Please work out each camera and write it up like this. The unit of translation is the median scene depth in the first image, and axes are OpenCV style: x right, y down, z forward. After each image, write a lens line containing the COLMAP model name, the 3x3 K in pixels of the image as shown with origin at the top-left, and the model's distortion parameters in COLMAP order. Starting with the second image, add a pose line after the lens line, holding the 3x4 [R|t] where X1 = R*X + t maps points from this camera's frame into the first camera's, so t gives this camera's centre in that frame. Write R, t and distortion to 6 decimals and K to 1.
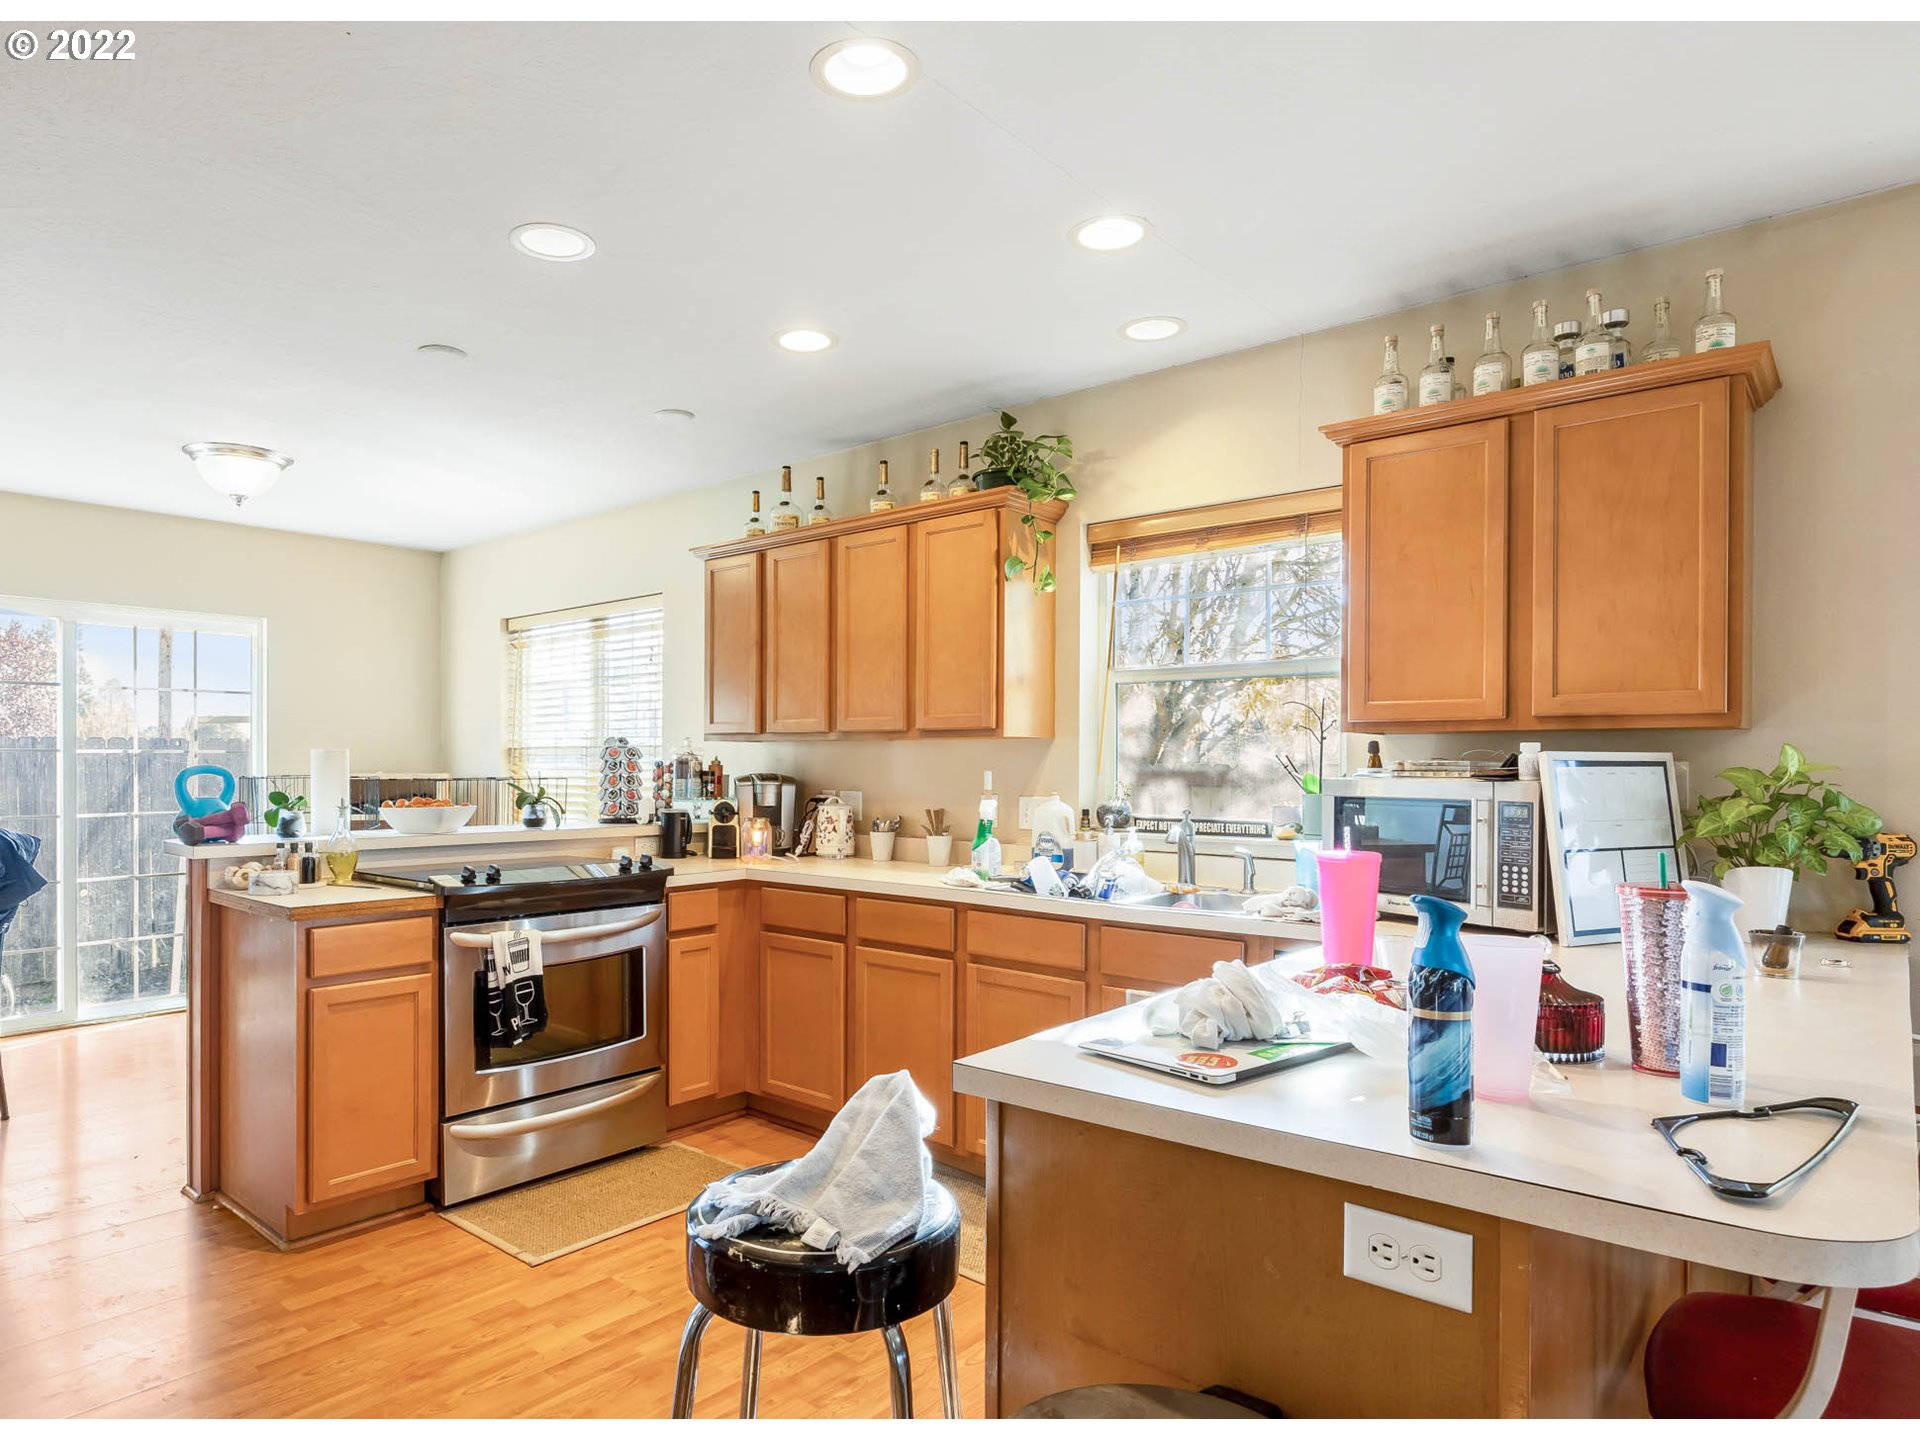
lens RADIAL K [[1145.2, 0, 960.4], [0, 1145.2, 766.6], [0, 0, 1]] dist [-0.006423, -0.000802]
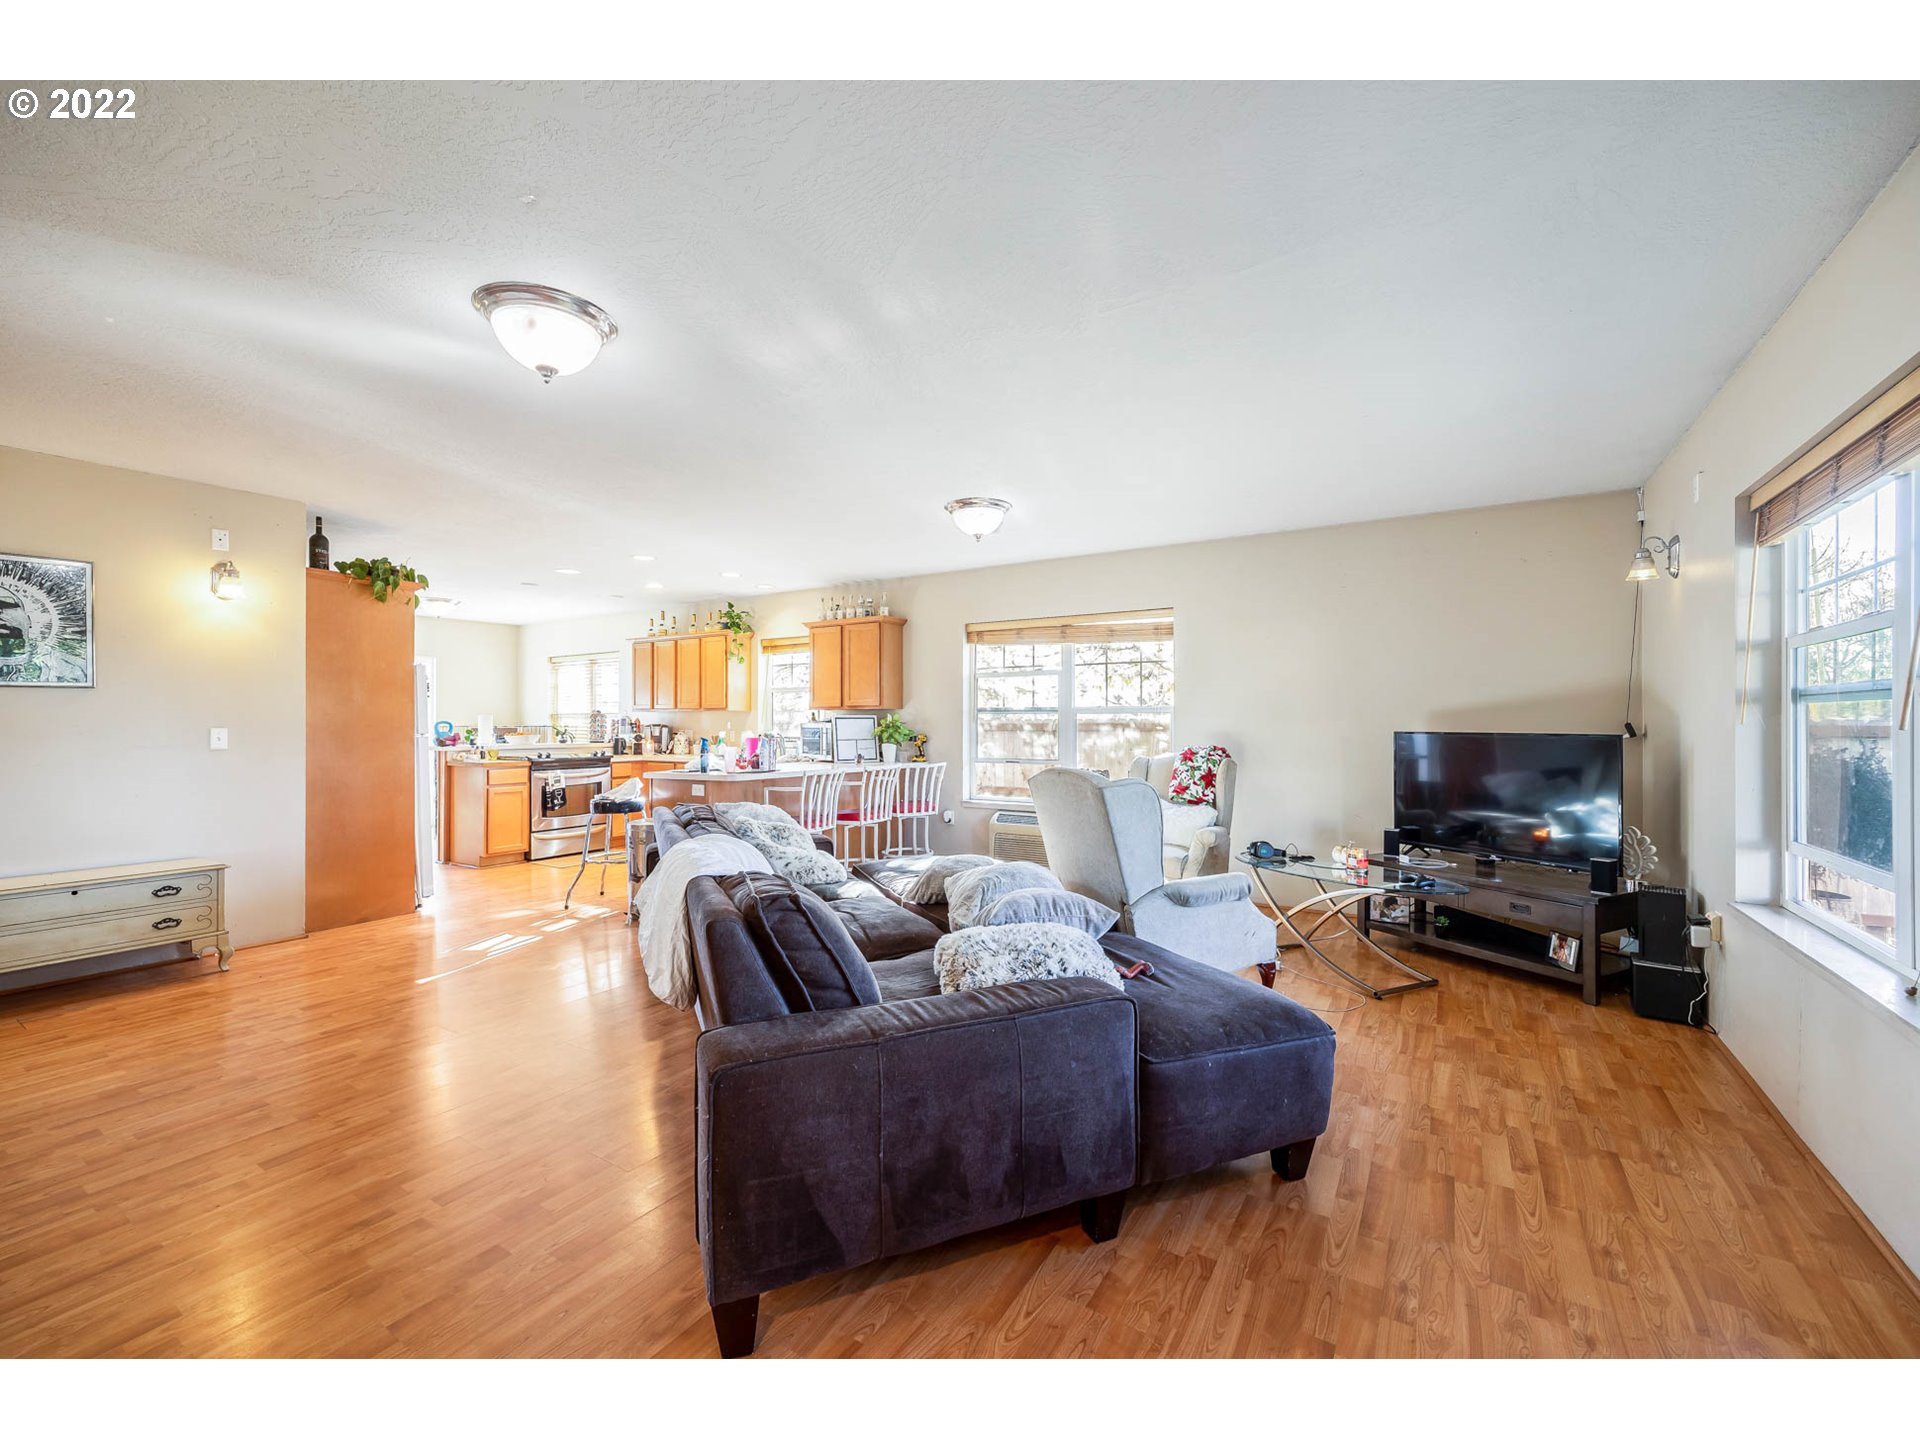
lens RADIAL K [[770.4, 0, 1004.3], [0, 770.4, 715.3], [0, 0, 1]] dist [-0.009234, 0.000716]
pose [[0.986987, -0.002233, 0.160785, 0.462847], [0.004154, 0.999924, -0.011612, 0.014247], [-0.160747, 0.012129, 0.986921, -1.215891]]
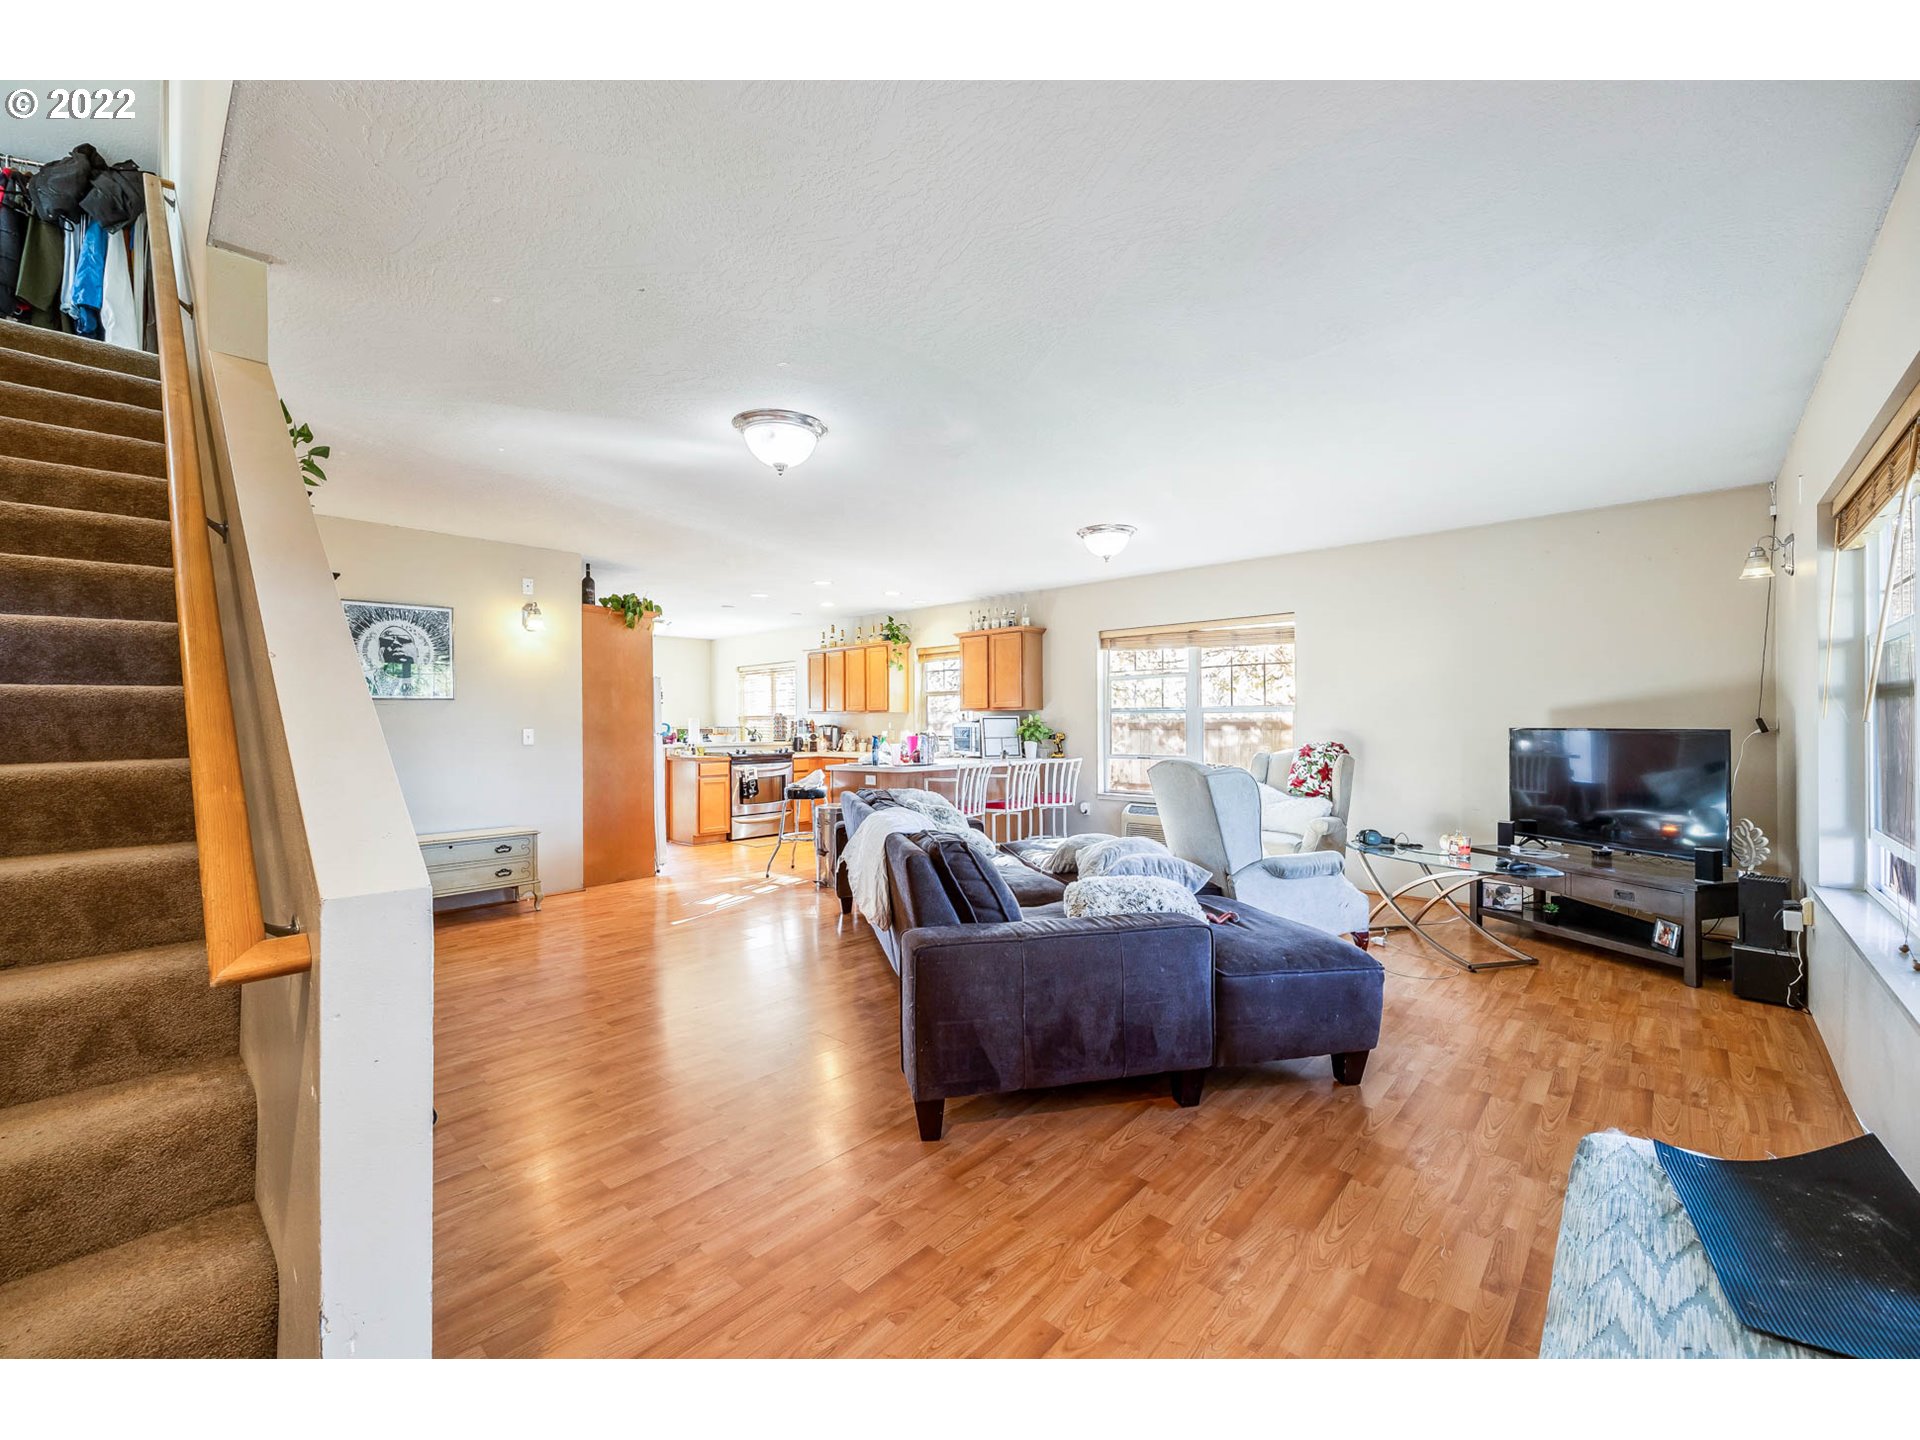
lens RADIAL K [[770.4, 0, 1005.9], [0, 770.4, 721.2], [0, 0, 1]] dist [-0.009234, 0.000716]
pose [[0.999756, -0.009010, -0.020159, 0.463344], [0.008908, 0.999947, -0.005137, 0.016315], [0.020204, 0.004956, 0.999784, -1.394362]]
